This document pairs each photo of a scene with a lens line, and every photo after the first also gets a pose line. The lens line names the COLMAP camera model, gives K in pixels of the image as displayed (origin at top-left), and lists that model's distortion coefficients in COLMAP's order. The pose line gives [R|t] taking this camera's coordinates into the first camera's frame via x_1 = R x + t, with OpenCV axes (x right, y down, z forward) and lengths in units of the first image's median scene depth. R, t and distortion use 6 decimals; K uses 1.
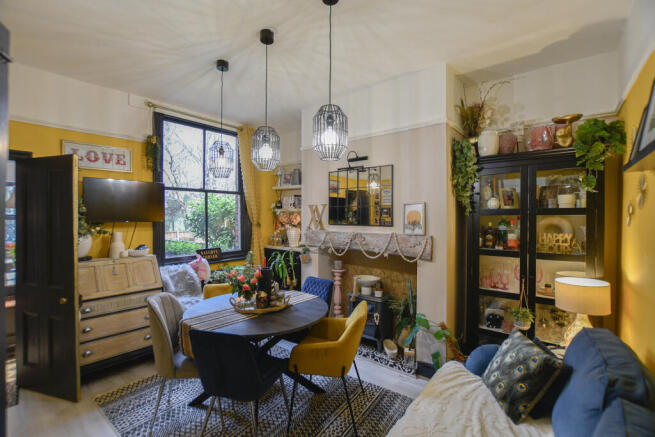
lens RADIAL K [[295.2, 0, 327.5], [0, 295.2, 217.9], [0, 0, 1]] dist [-0.000653, -0.000018]
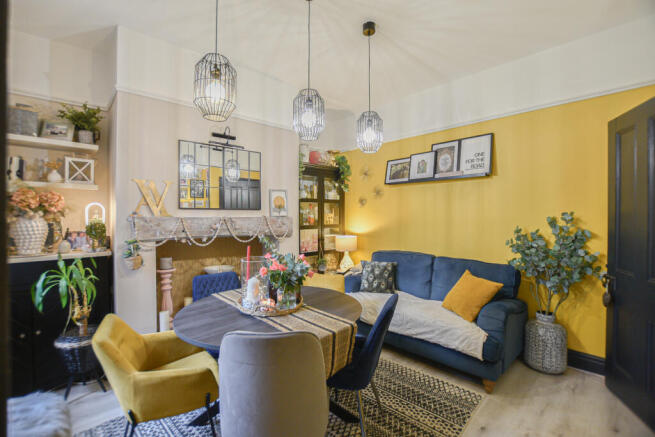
lens RADIAL K [[295.2, 0, 327.6], [0, 295.2, 216.2], [0, 0, 1]] dist [-0.000653, -0.000018]
pose [[0.139667, -0.011587, 0.990131, -0.806978], [0.004726, 0.999928, 0.011035, 0.041024], [-0.990187, 0.003138, 0.139712, 0.598095]]
